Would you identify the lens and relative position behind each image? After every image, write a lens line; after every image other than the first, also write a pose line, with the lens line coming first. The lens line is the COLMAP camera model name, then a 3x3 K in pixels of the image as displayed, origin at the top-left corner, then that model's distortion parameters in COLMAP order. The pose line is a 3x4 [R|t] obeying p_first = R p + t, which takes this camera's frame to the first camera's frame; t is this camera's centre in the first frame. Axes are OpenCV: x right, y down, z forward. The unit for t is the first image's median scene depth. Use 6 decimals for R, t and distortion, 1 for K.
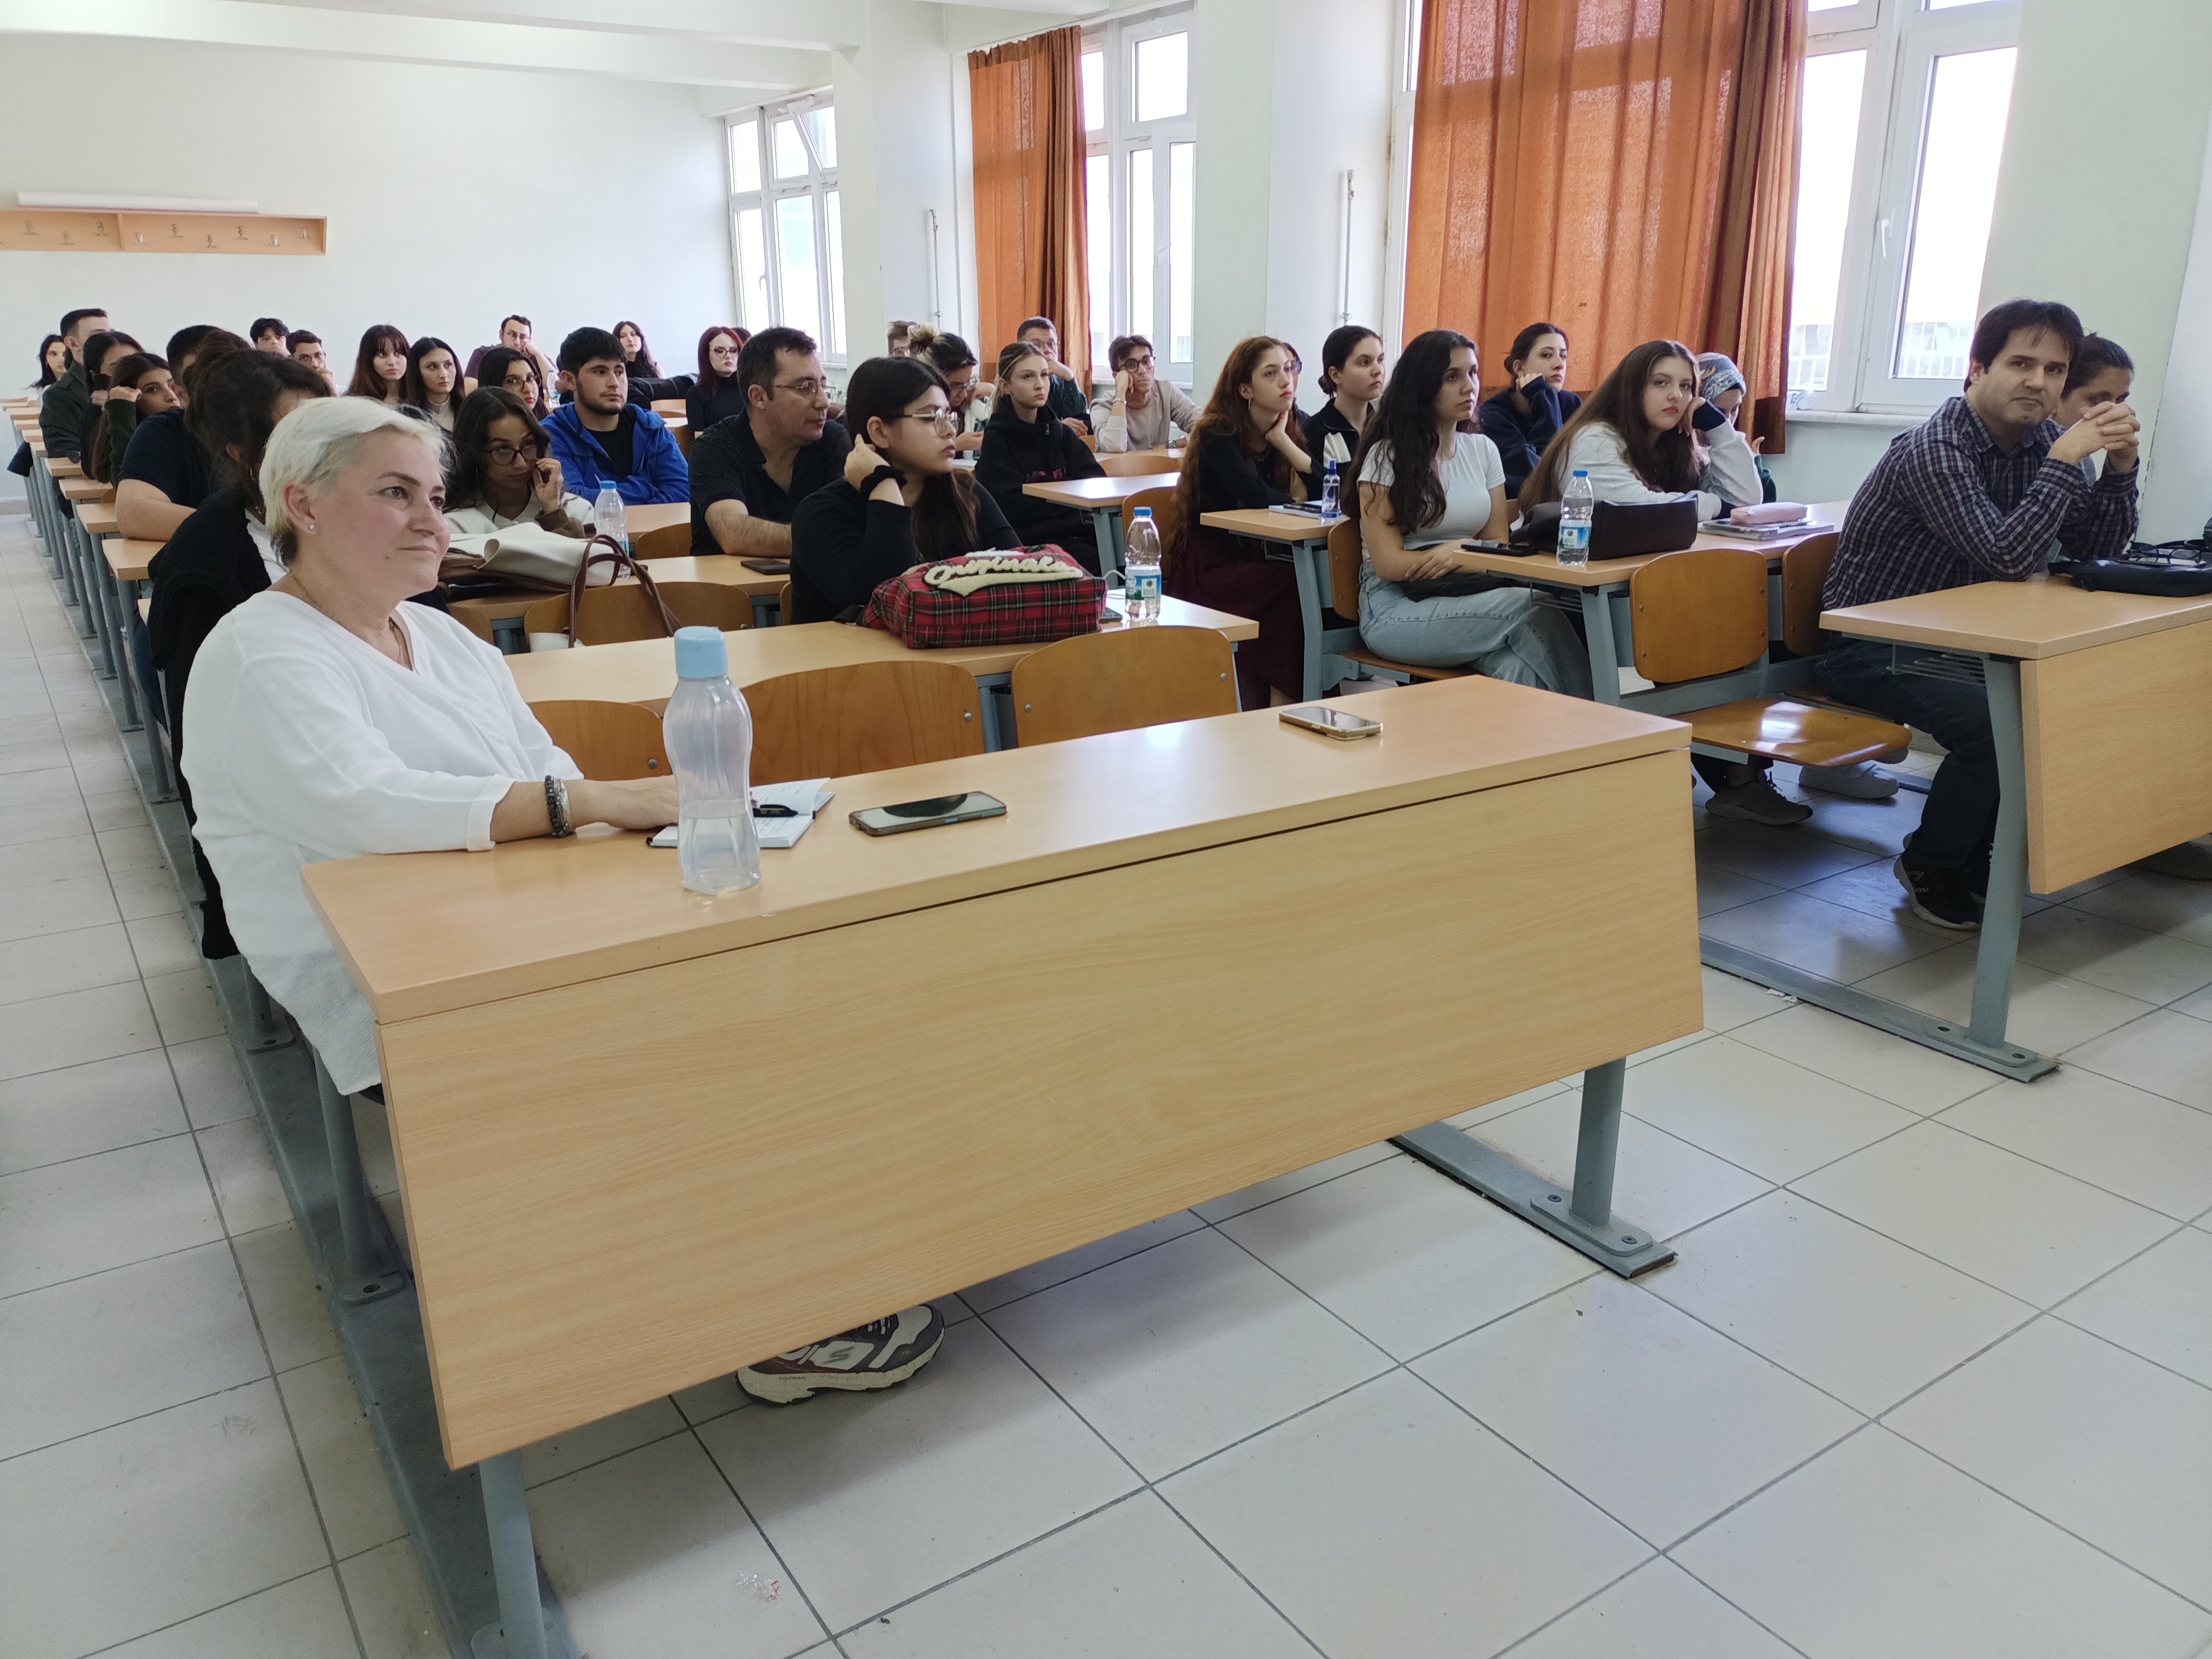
lens RADIAL K [[1649.5, 0, 1094.3], [0, 1649.5, 812.5], [0, 0, 1]] dist [0.062737, -0.072270]
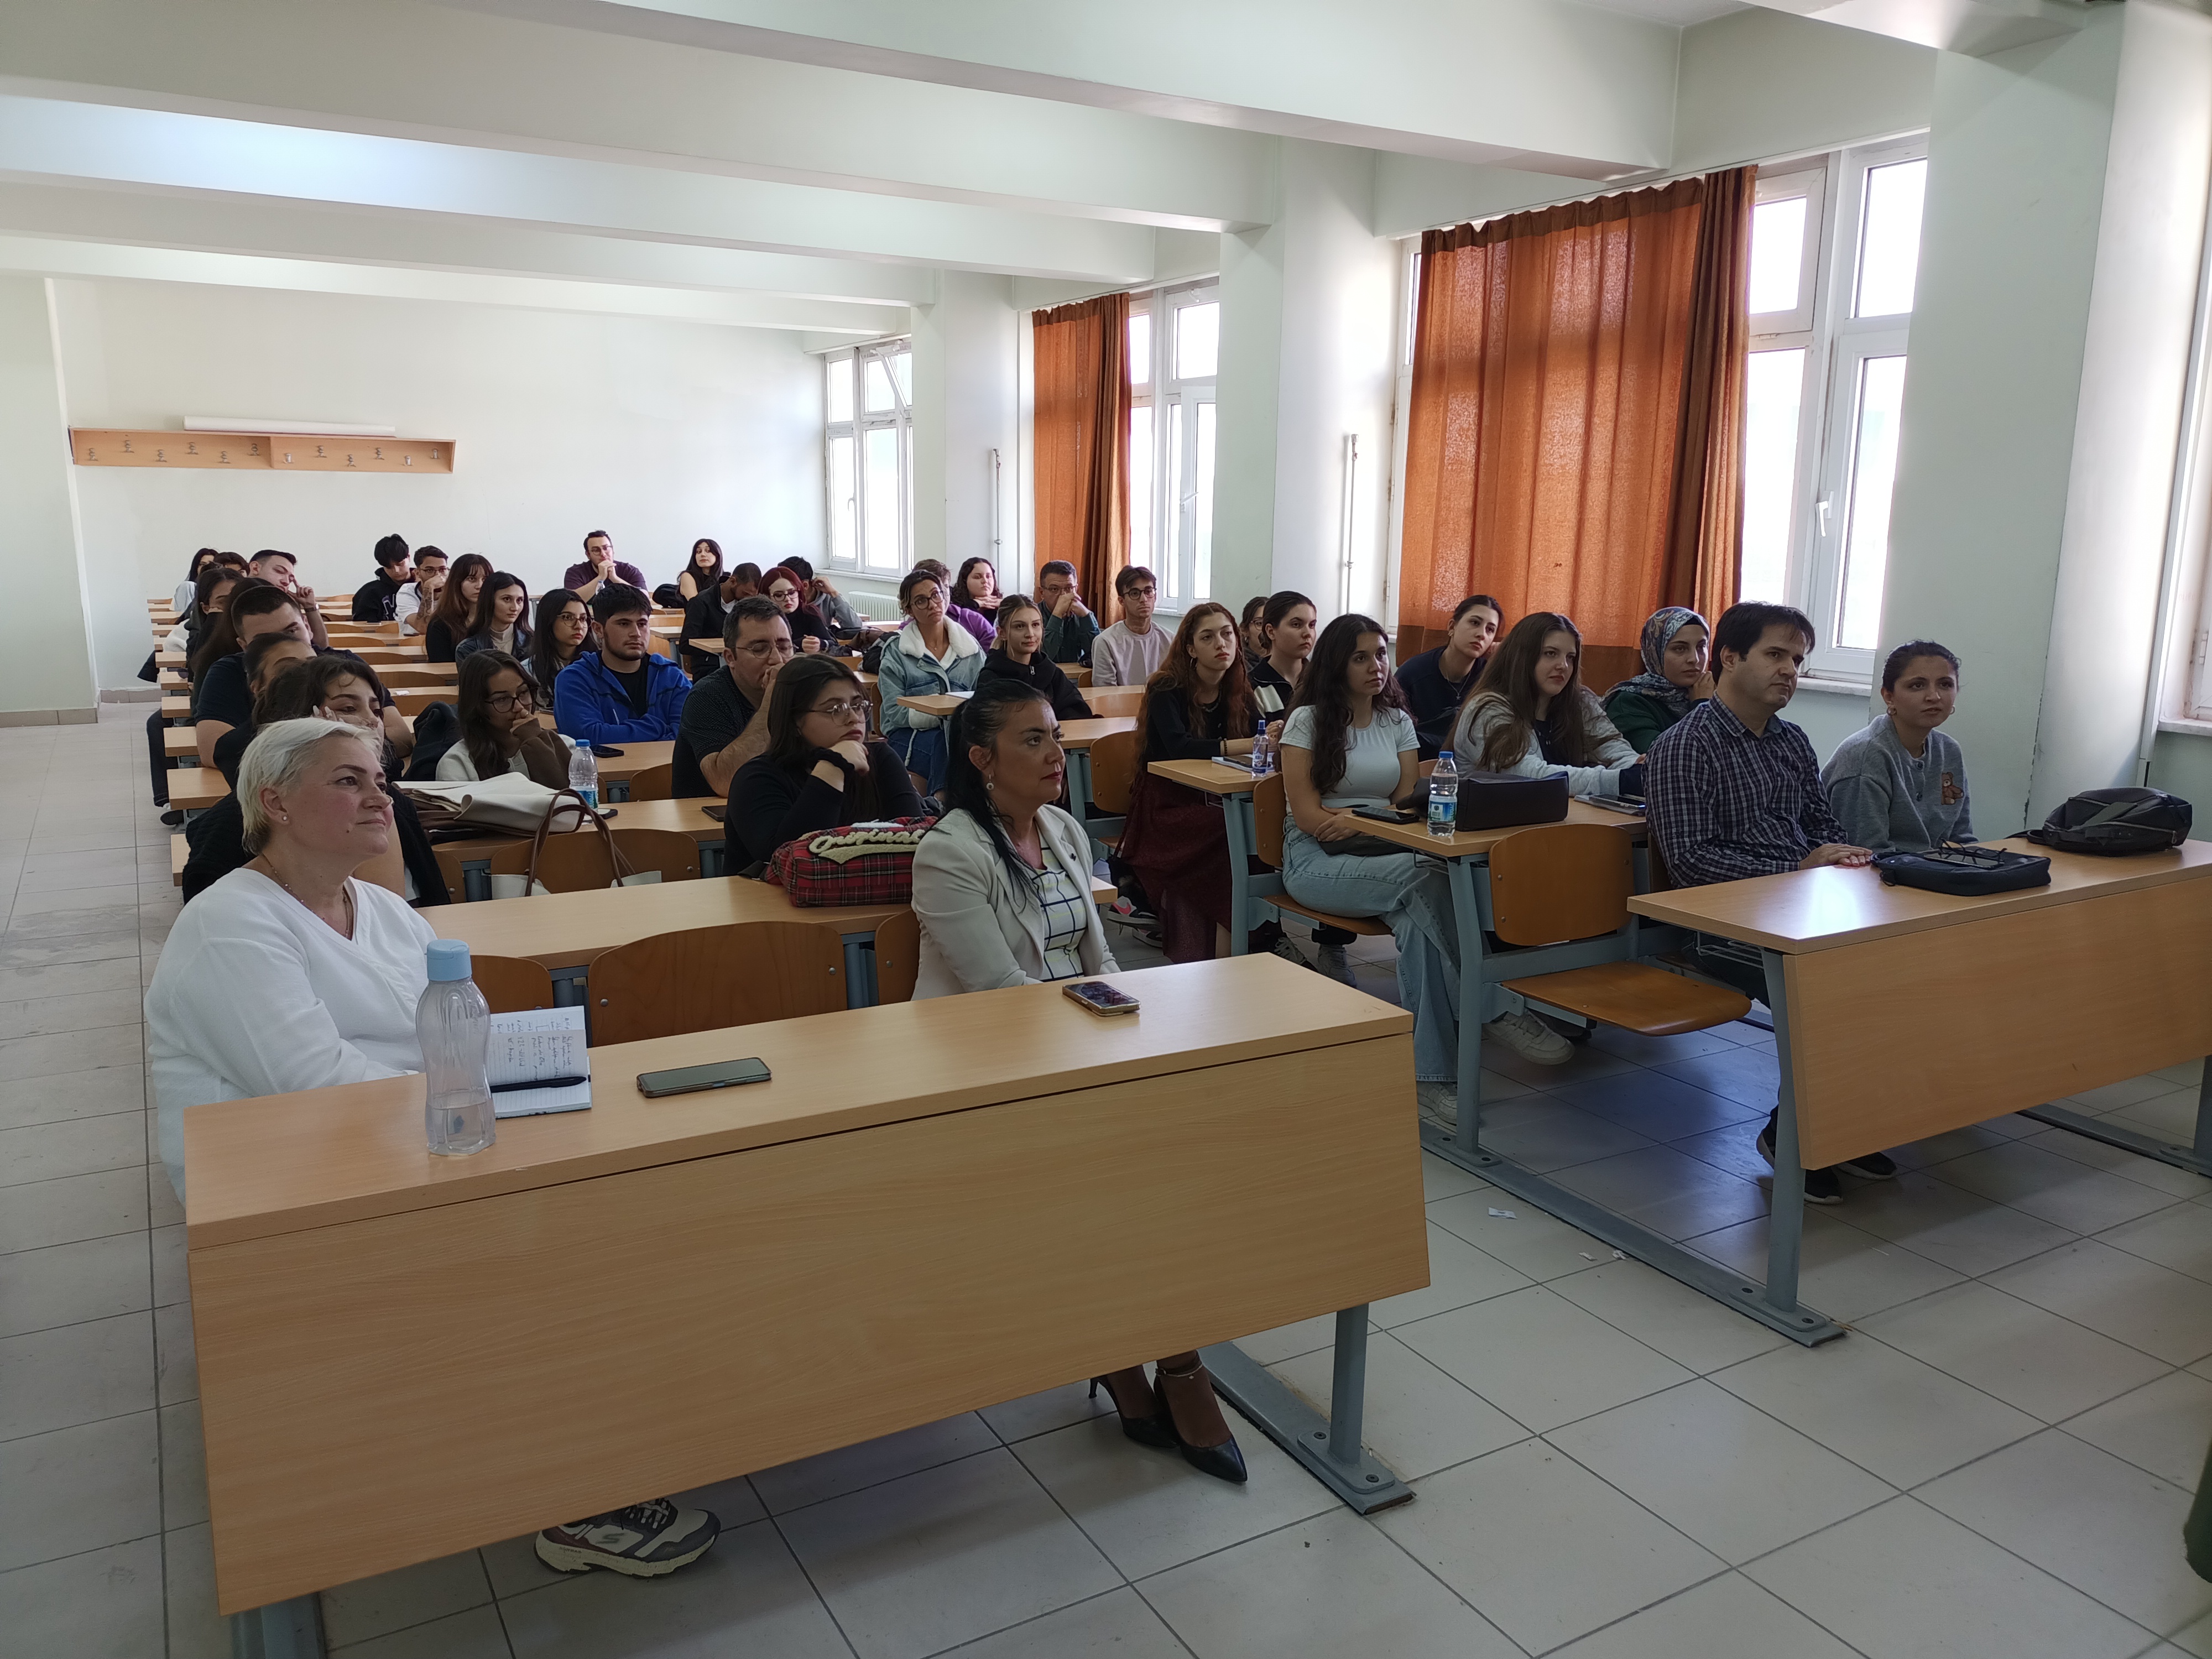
lens RADIAL K [[1649.5, 0, 1092.4], [0, 1649.5, 814.4], [0, 0, 1]] dist [0.062737, -0.072270]
pose [[0.997140, 0.030906, -0.068971, 0.109835], [-0.038243, 0.993444, -0.107737, -0.029859], [0.065189, 0.110066, 0.991784, -0.085789]]
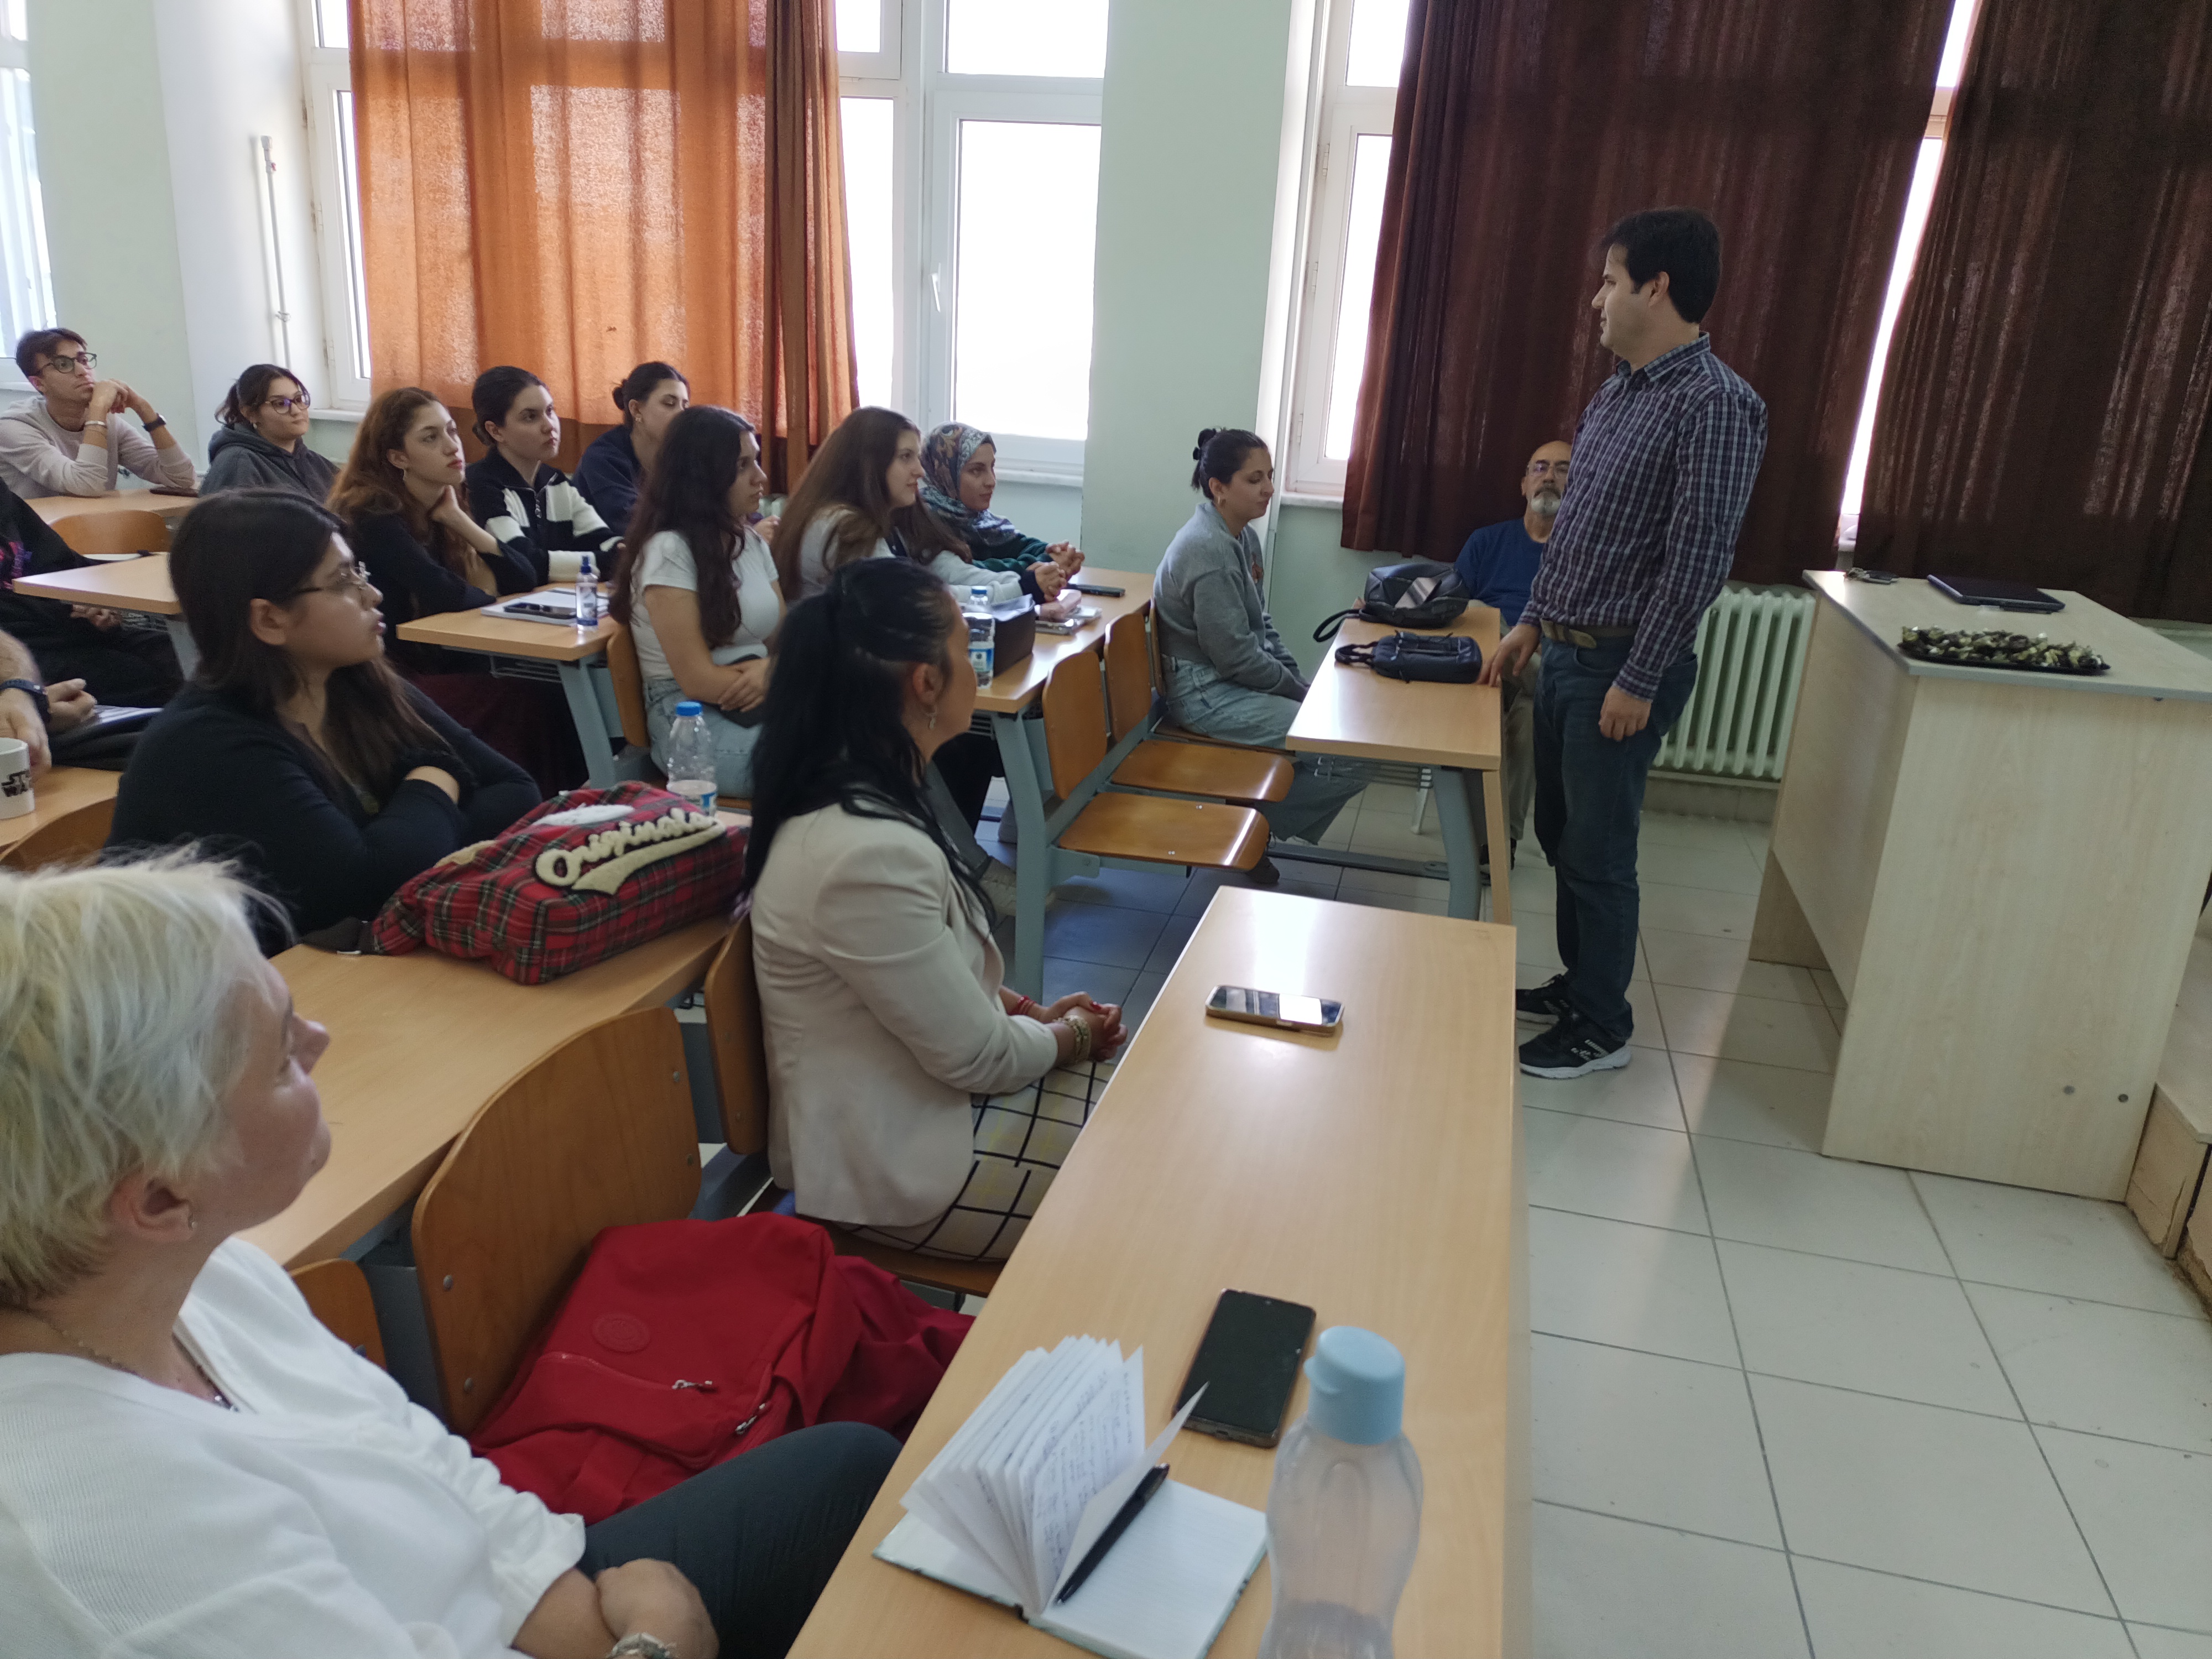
lens RADIAL K [[1649.5, 0, 1100.5], [0, 1649.5, 828.2], [0, 0, 1]] dist [0.062737, -0.072270]
pose [[0.730558, -0.159089, 0.664060, -0.235724], [0.135750, 0.986908, 0.087091, -0.118547], [-0.669221, 0.026521, 0.742590, 0.230222]]
